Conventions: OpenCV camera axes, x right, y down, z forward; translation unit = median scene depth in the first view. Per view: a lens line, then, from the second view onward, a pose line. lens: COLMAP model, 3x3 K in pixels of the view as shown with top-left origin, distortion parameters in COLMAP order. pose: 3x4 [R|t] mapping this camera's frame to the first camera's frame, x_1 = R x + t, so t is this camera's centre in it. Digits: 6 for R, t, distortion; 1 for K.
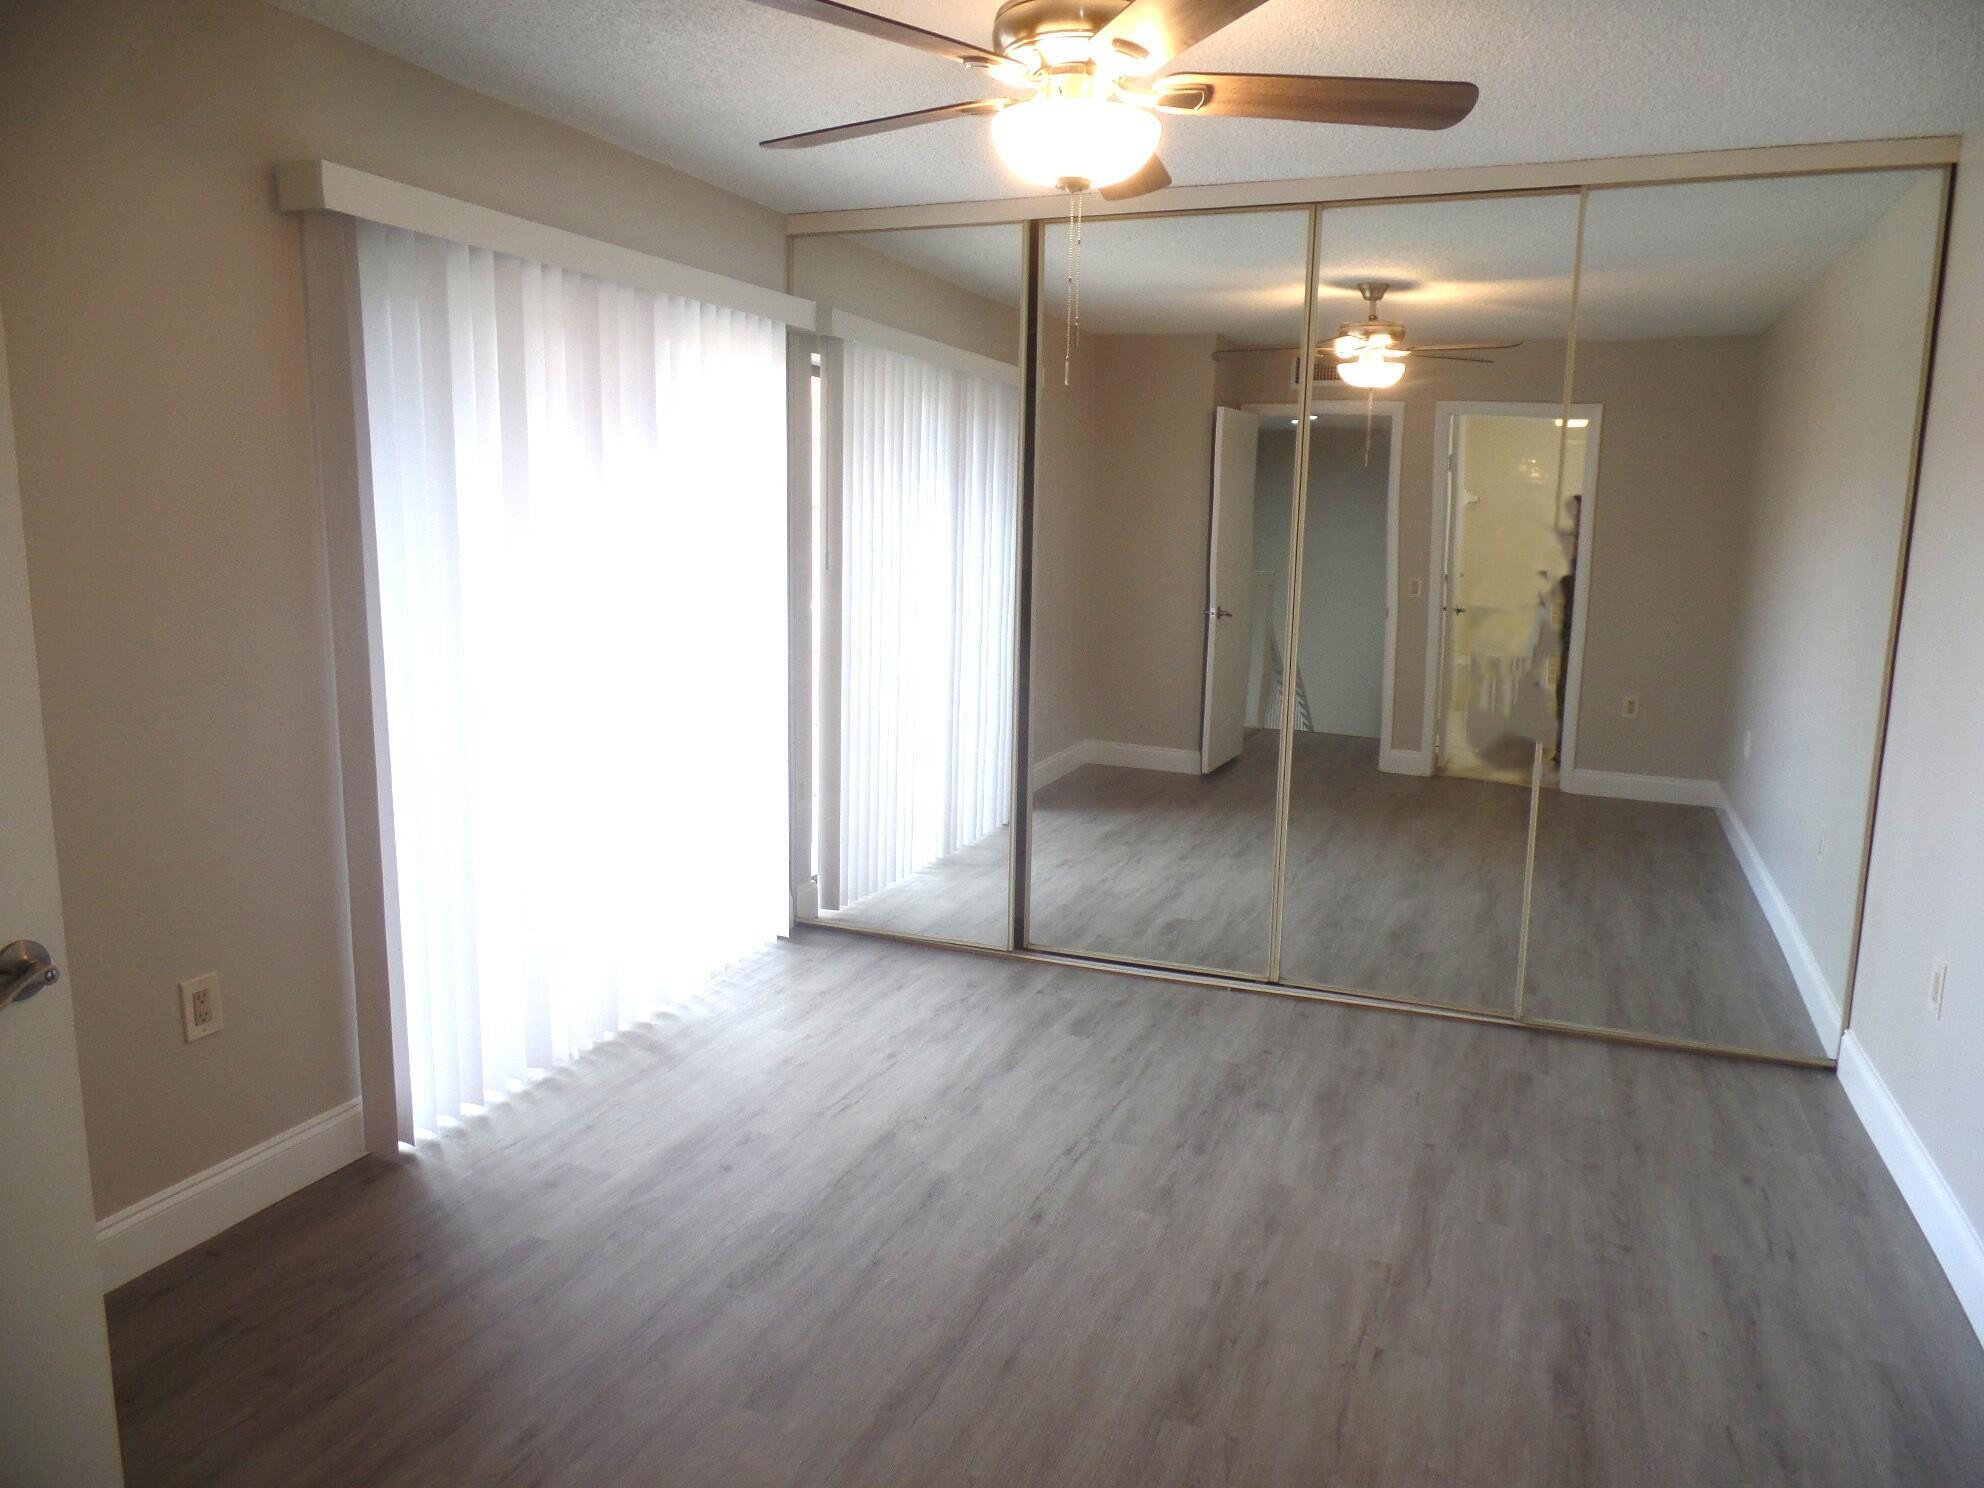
lens RADIAL K [[1378.9, 0, 1003.7], [0, 1378.9, 742.5], [0, 0, 1]] dist [-0.004401, -0.001301]
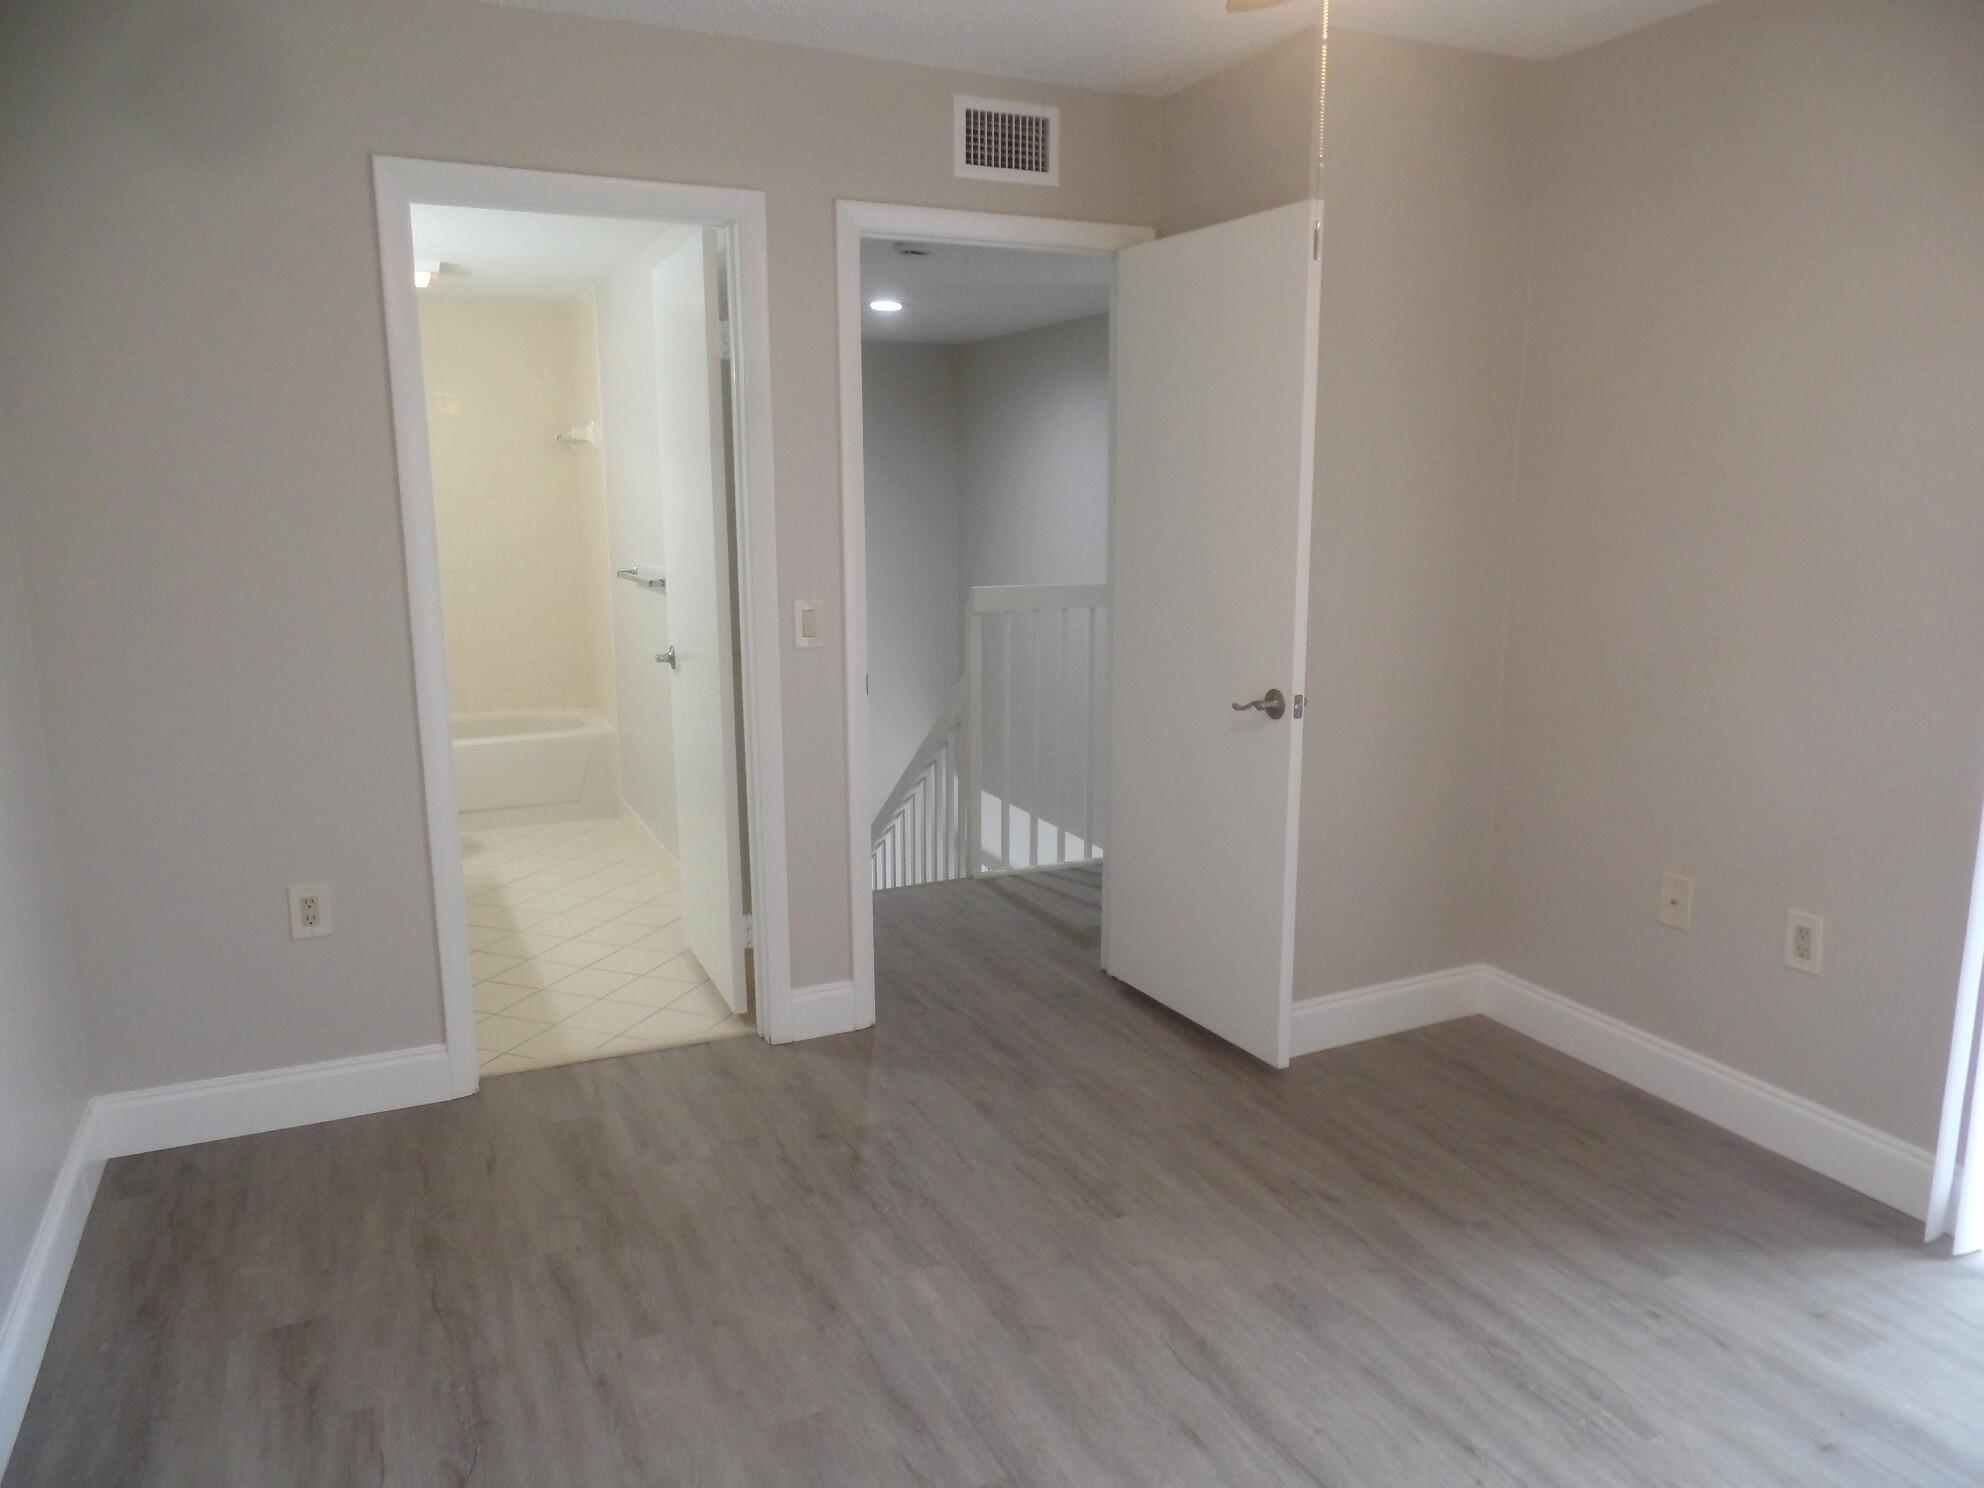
lens RADIAL K [[1378.9, 0, 1003.7], [0, 1378.9, 742.5], [0, 0, 1]] dist [-0.004401, -0.001301]
pose [[-0.686670, 0.119849, -0.717021, 0.595234], [-0.131815, 0.949441, 0.284933, -0.178794], [0.714918, 0.290170, -0.636155, 1.215178]]
